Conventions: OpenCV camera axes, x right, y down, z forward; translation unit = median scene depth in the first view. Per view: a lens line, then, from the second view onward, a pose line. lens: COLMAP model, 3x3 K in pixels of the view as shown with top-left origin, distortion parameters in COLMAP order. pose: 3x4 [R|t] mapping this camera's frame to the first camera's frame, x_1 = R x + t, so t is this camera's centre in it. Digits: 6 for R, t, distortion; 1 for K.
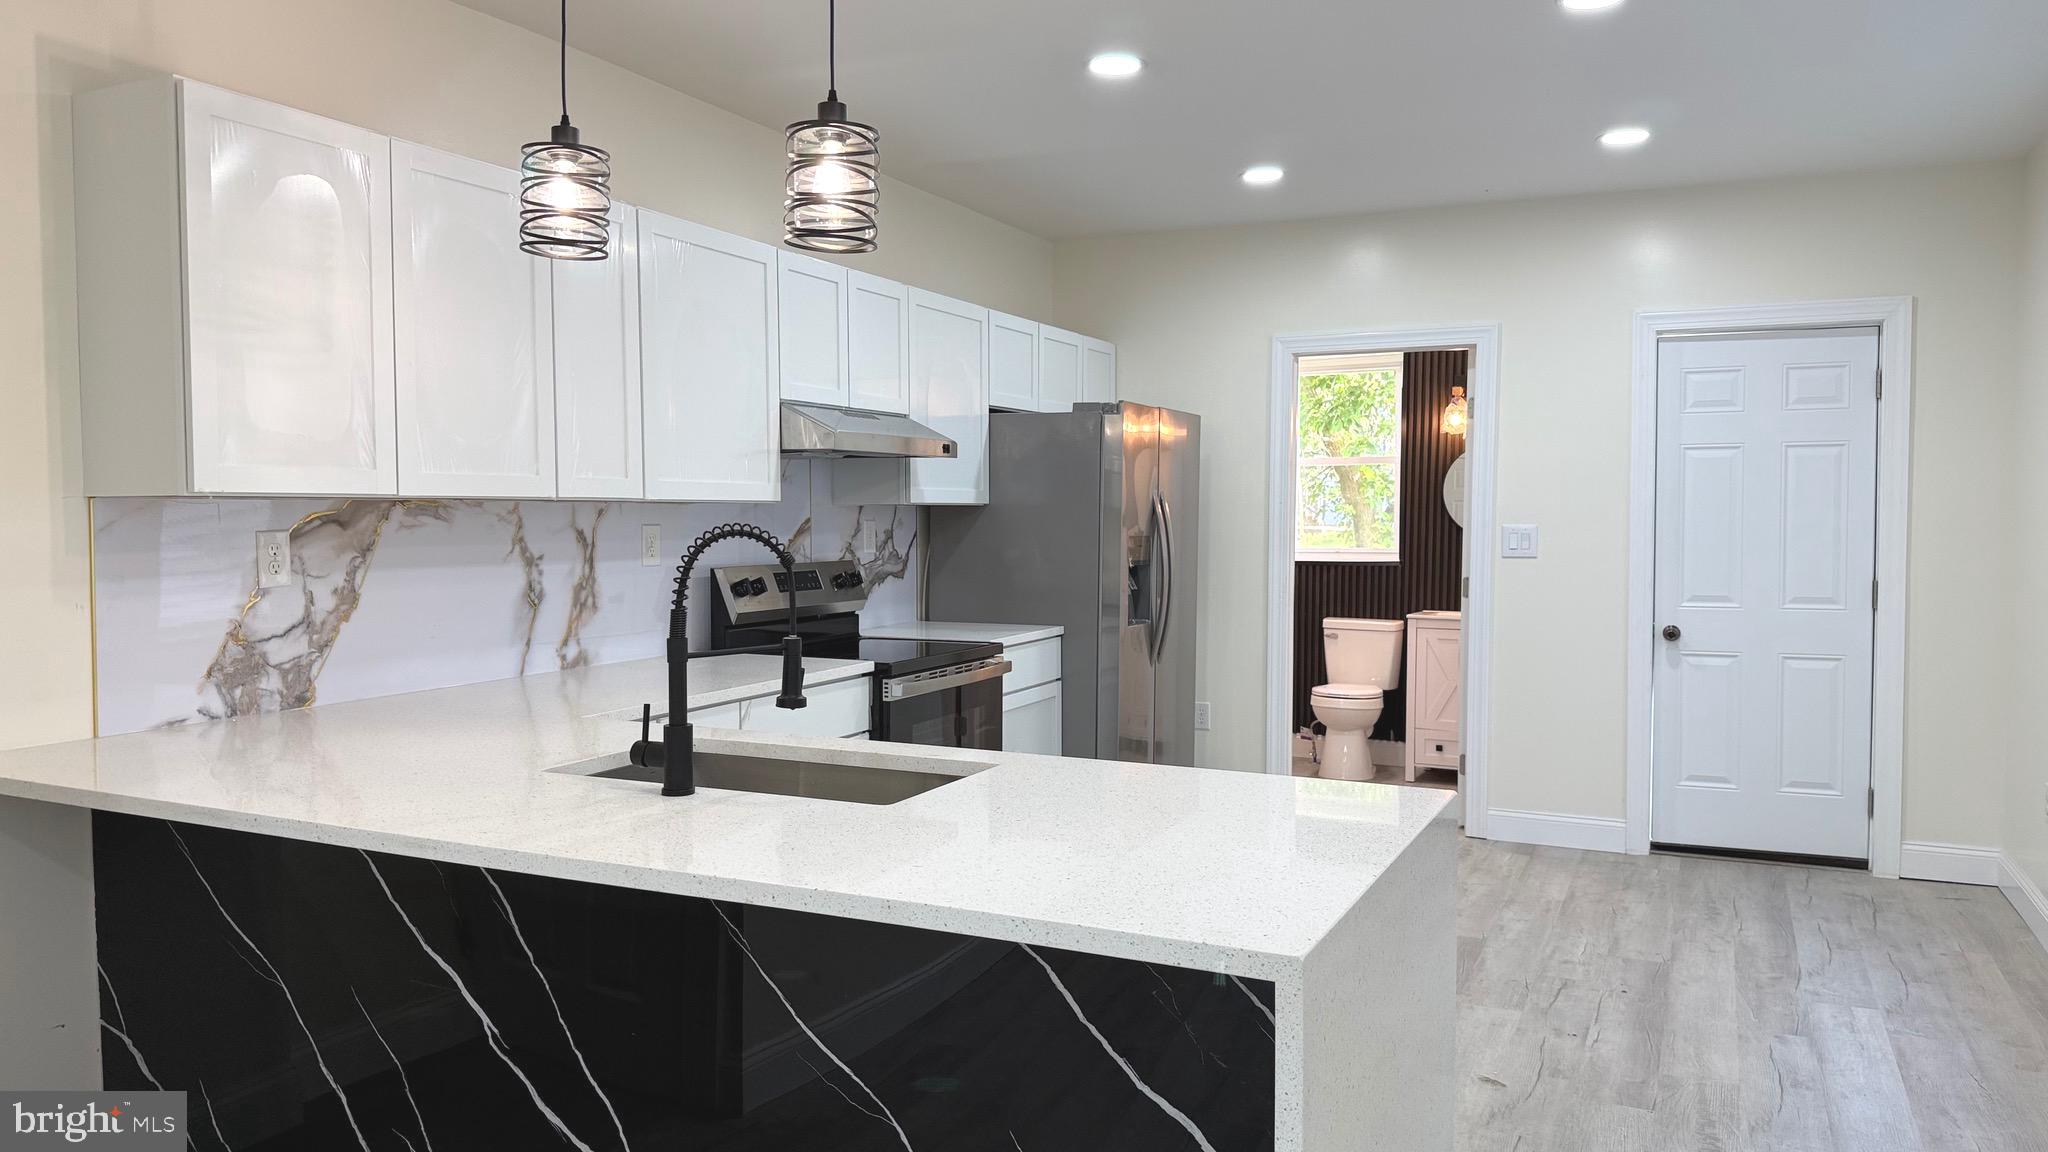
lens RADIAL K [[1432.4, 0, 1034.3], [0, 1432.4, 566.0], [0, 0, 1]] dist [0.055684, -0.074843]
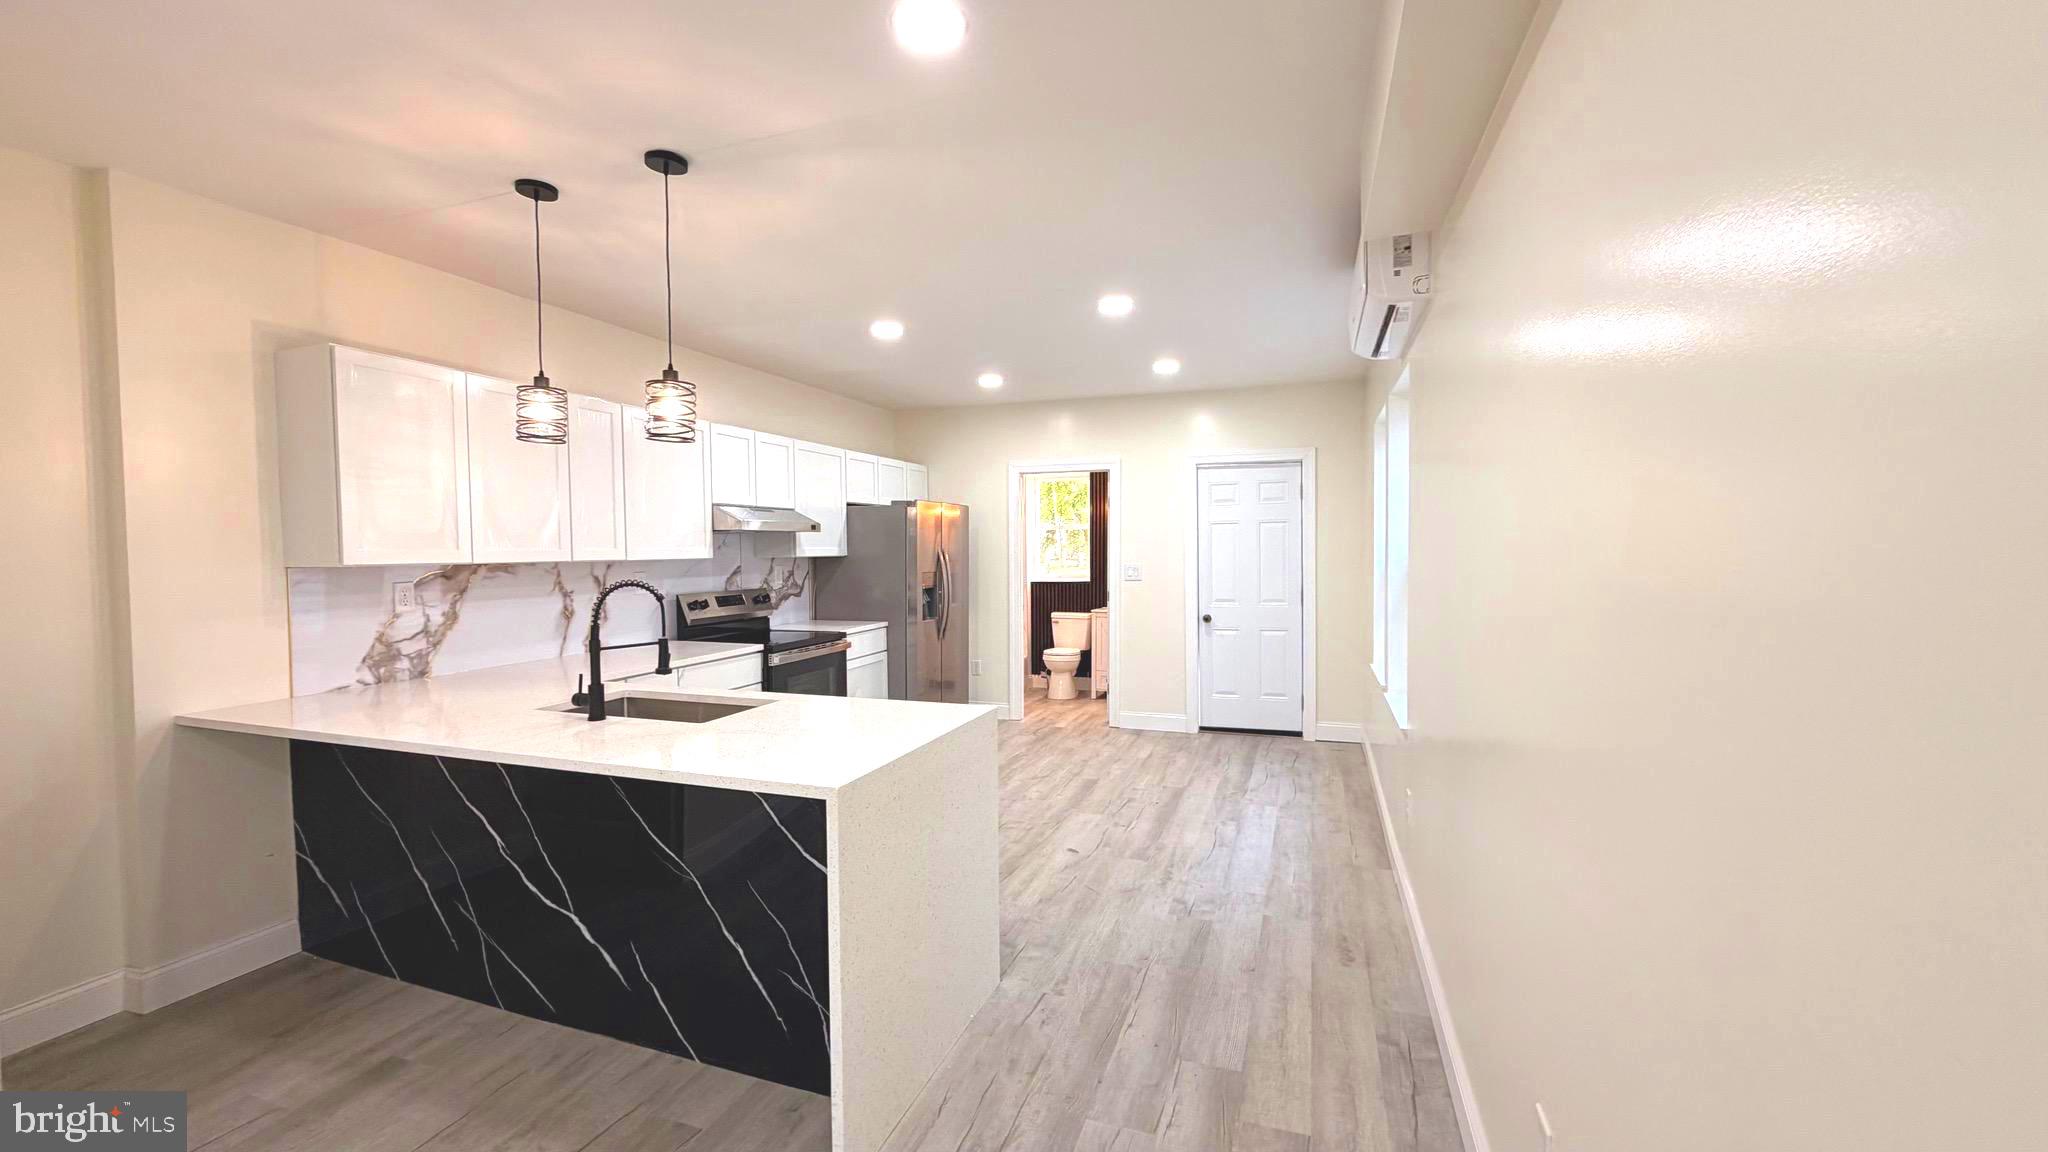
lens RADIAL K [[810.9, 0, 1027.4], [0, 810.9, 566.8], [0, 0, 1]] dist [-0.004977, 0.003048]
pose [[0.994608, -0.012302, 0.102977, 0.129976], [0.013982, 0.999781, -0.015601, -0.013716], [-0.102763, 0.016957, 0.994561, -0.090976]]
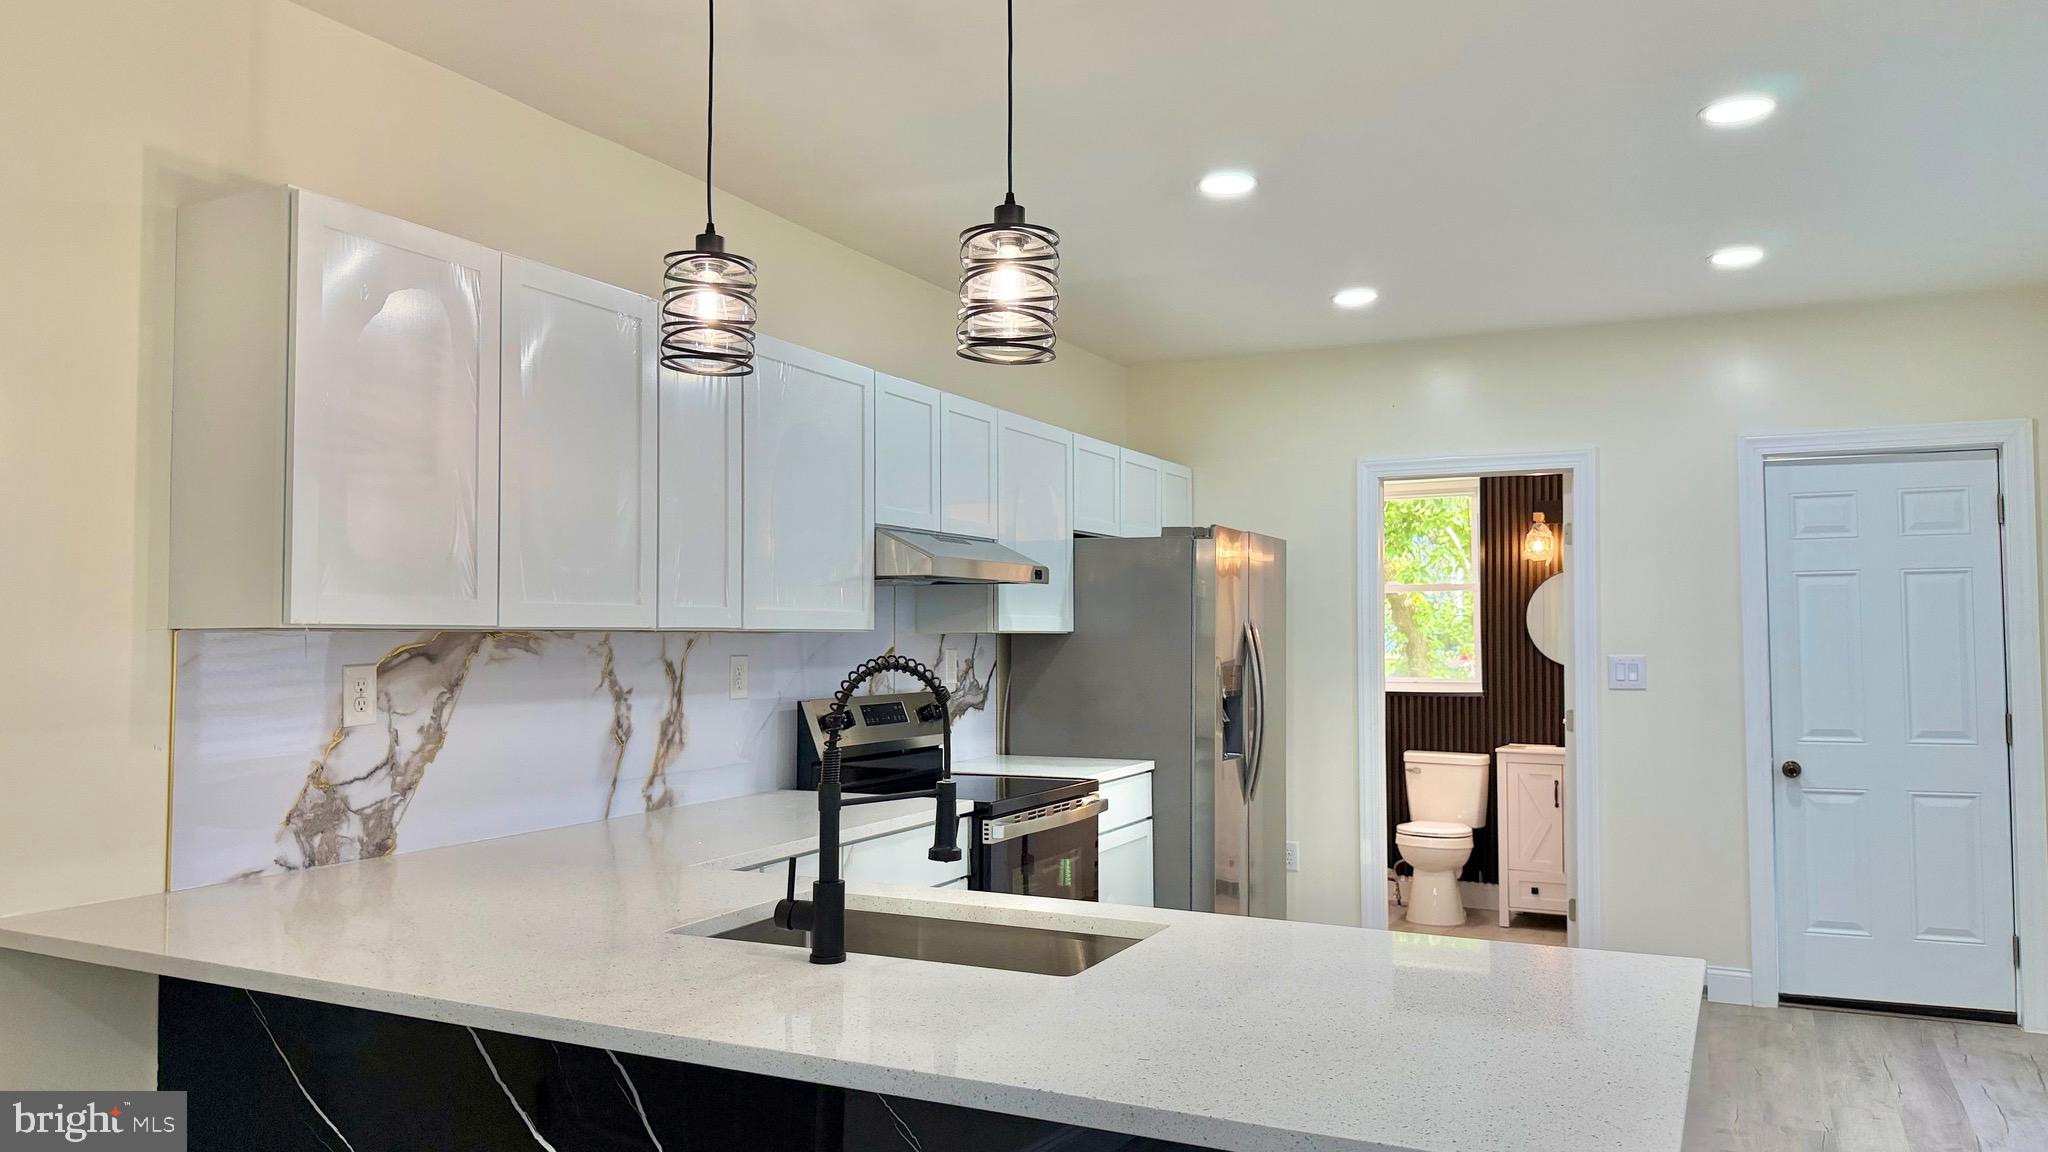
lens RADIAL K [[1432.4, 0, 1044.7], [0, 1432.4, 564.0], [0, 0, 1]] dist [0.055684, -0.074843]
pose [[0.999964, -0.001697, -0.008314, -0.061350], [0.000940, 0.995920, -0.090236, -0.003743], [0.008433, 0.090225, 0.995886, 0.053315]]
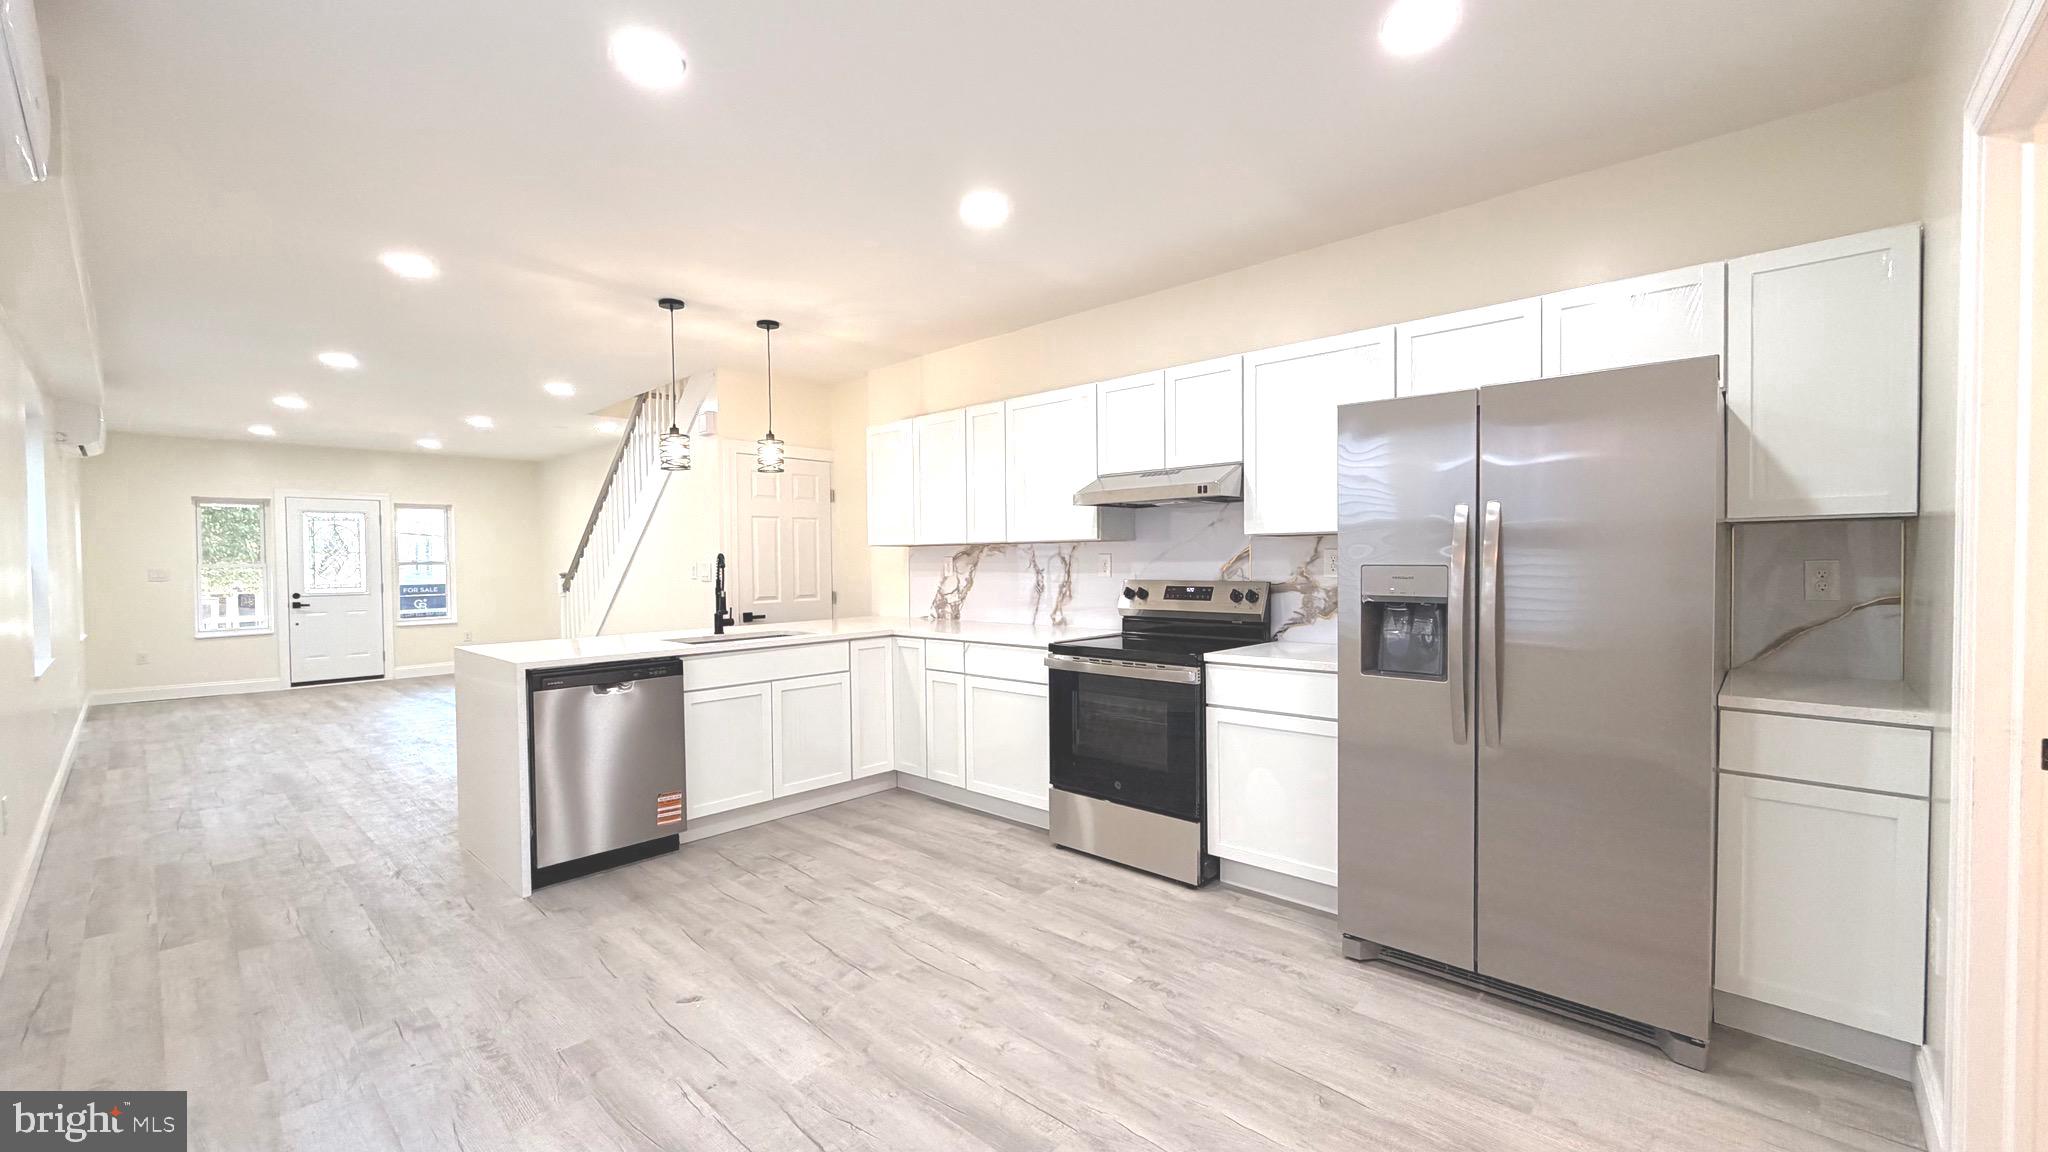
lens RADIAL K [[810.9, 0, 1015.7], [0, 810.9, 573.1], [0, 0, 1]] dist [-0.004977, 0.003048]
pose [[-0.299644, 0.020200, -0.953837, 0.794873], [-0.025671, 0.999243, 0.029226, -0.034518], [0.953706, 0.033243, -0.298899, 1.306889]]
